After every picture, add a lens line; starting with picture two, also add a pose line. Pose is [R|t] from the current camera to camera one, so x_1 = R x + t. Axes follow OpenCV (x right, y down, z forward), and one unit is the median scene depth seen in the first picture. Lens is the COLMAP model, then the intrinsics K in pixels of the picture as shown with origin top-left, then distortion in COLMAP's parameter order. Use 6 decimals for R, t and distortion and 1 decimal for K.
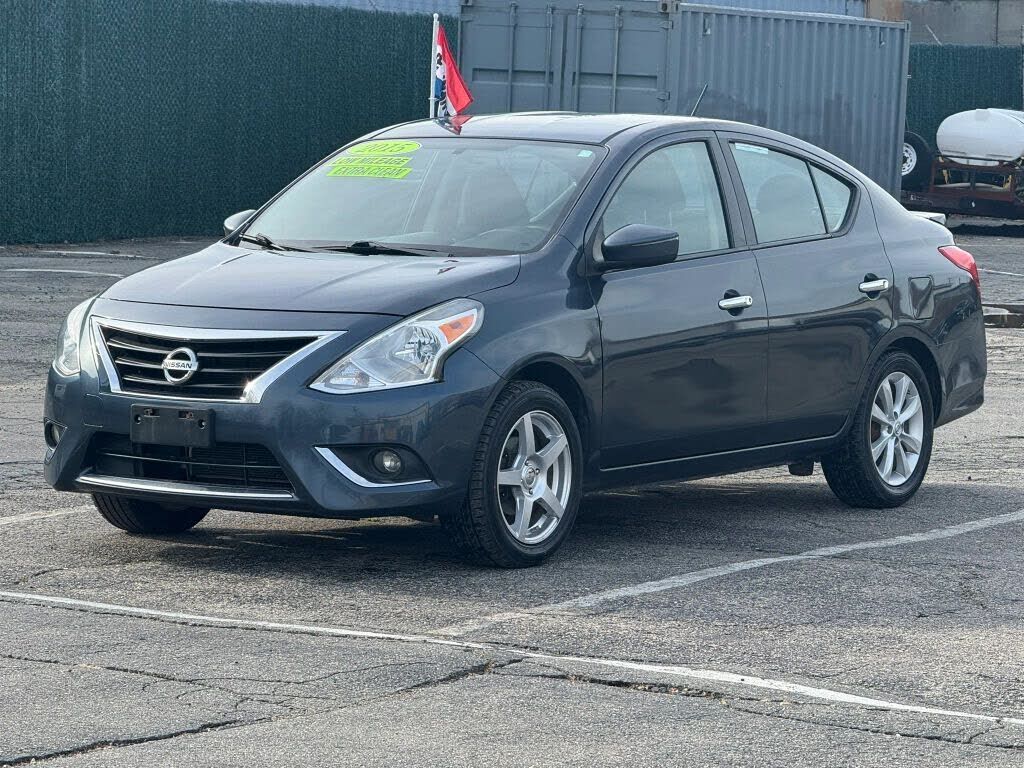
lens RADIAL K [[3891.6, 0, 512.0], [0, 3891.6, 384.0], [0, 0, 1]] dist [0.071494, 0.469579]
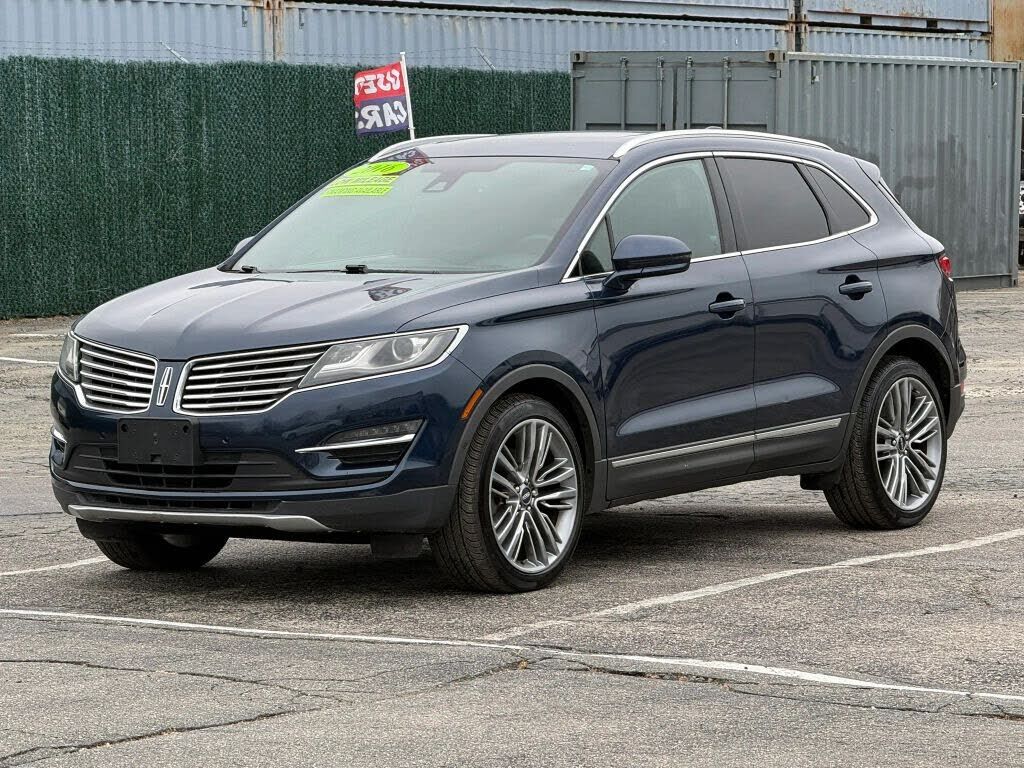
lens RADIAL K [[3891.6, 0, 512.0], [0, 3891.6, 384.0], [0, 0, 1]] dist [0.071494, 0.469579]
pose [[0.998789, -0.033653, -0.035877, 0.028747], [0.033152, 0.999346, -0.014447, 0.006614], [0.036340, 0.013240, 0.999252, -0.106646]]
